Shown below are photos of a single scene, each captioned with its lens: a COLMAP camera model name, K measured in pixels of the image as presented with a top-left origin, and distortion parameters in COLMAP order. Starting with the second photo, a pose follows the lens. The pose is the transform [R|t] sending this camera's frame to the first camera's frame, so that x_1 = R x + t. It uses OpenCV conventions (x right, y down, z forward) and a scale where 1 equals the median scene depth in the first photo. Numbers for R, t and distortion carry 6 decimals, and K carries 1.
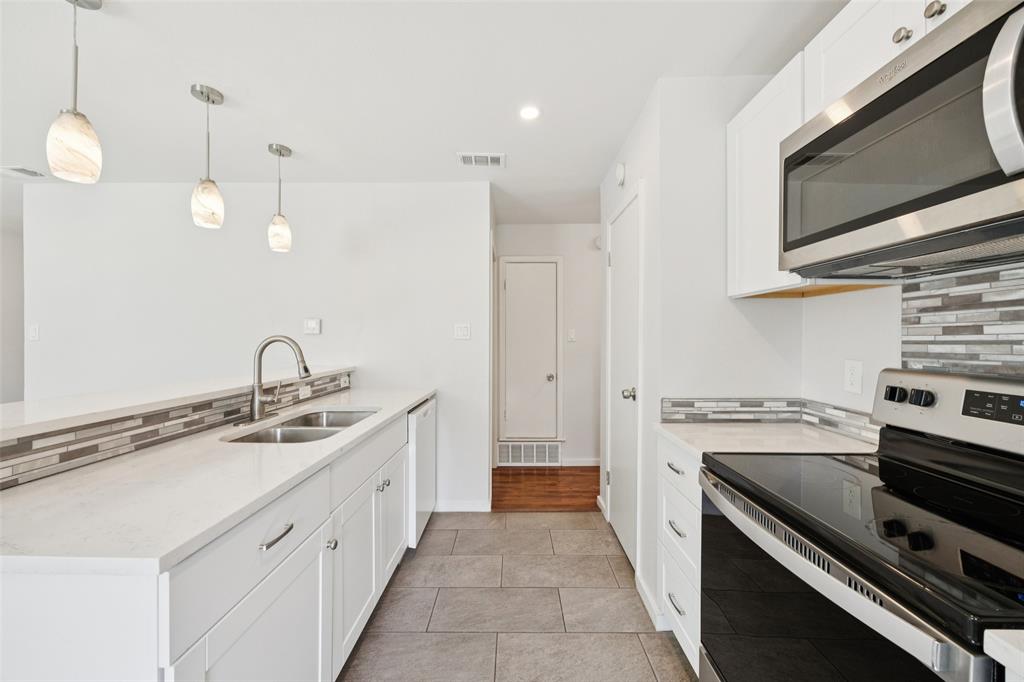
lens RADIAL K [[399.8, 0, 508.8], [0, 399.8, 340.5], [0, 0, 1]] dist [0.001388, -0.000126]
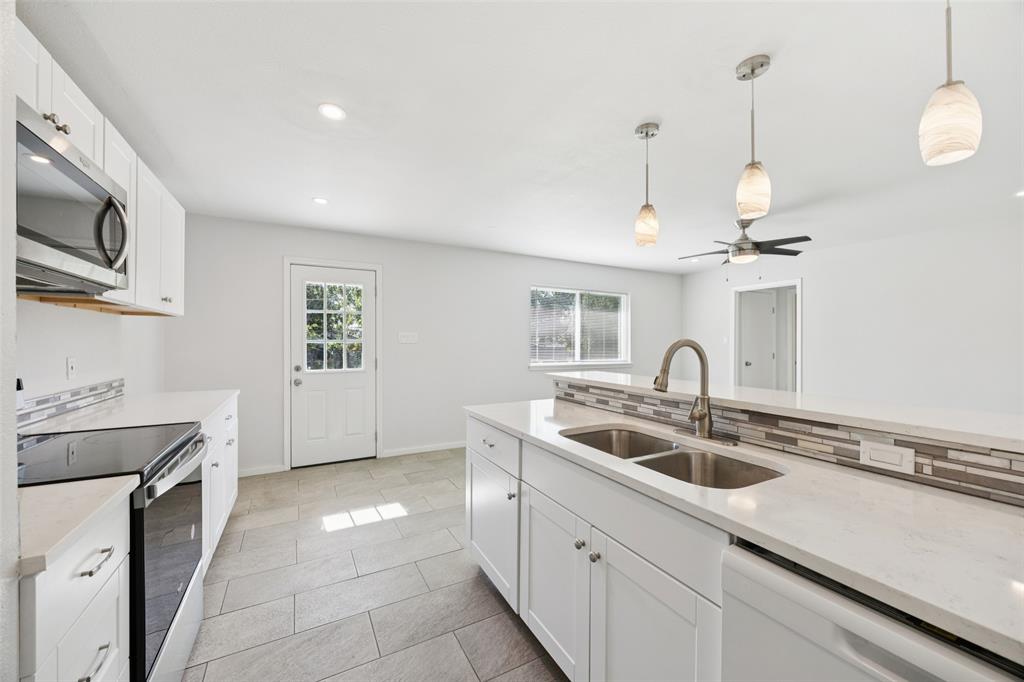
lens RADIAL K [[399.8, 0, 512.4], [0, 399.8, 341.5], [0, 0, 1]] dist [0.001388, -0.000126]
pose [[-0.871339, -0.002570, -0.490675, 0.169377], [-0.007400, 0.999941, 0.007904, -0.013807], [0.490626, 0.010518, -0.871307, 1.700911]]
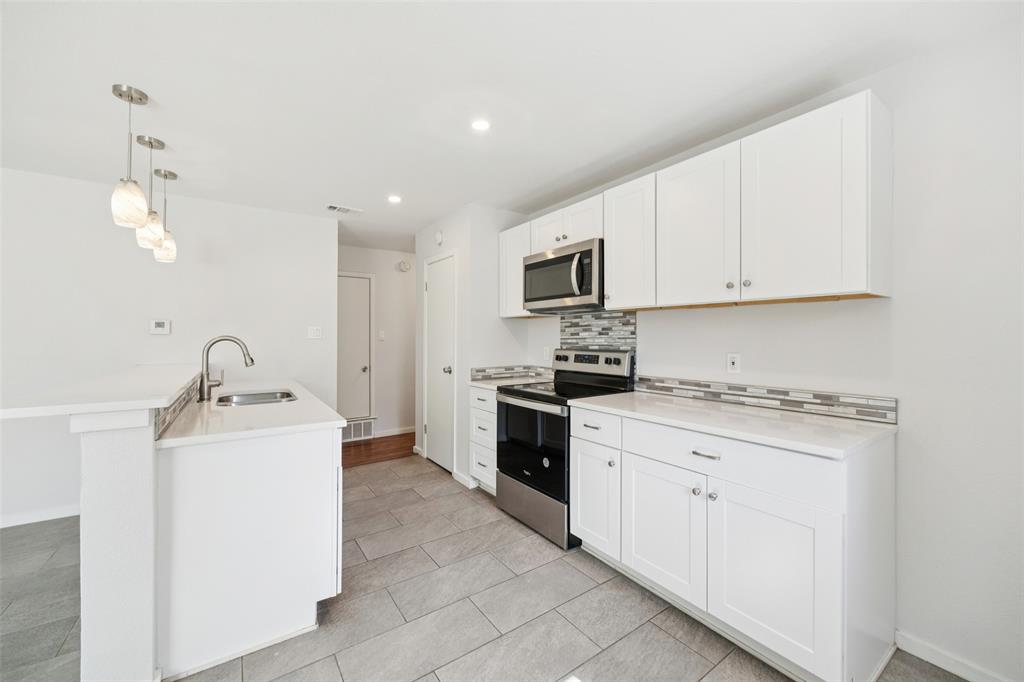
lens RADIAL K [[399.8, 0, 510.1], [0, 399.8, 341.7], [0, 0, 1]] dist [0.001388, -0.000126]
pose [[0.817628, -0.007616, 0.575697, -0.613157], [0.005475, 0.999970, 0.005453, 0.006196], [-0.575721, -0.001306, 0.817645, -0.732101]]
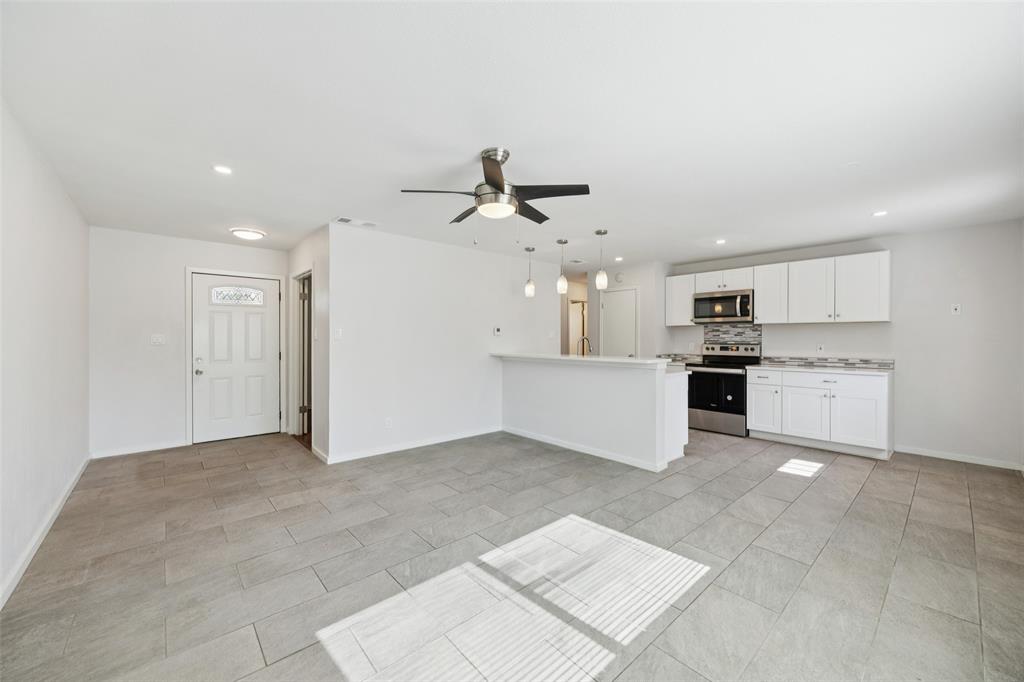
lens RADIAL K [[399.8, 0, 511.0], [0, 399.8, 343.2], [0, 0, 1]] dist [0.001388, -0.000126]
pose [[0.738765, -0.008714, 0.673907, -2.981270], [0.005376, 0.999961, 0.007037, 0.014449], [-0.673942, -0.001576, 0.738783, -0.727832]]
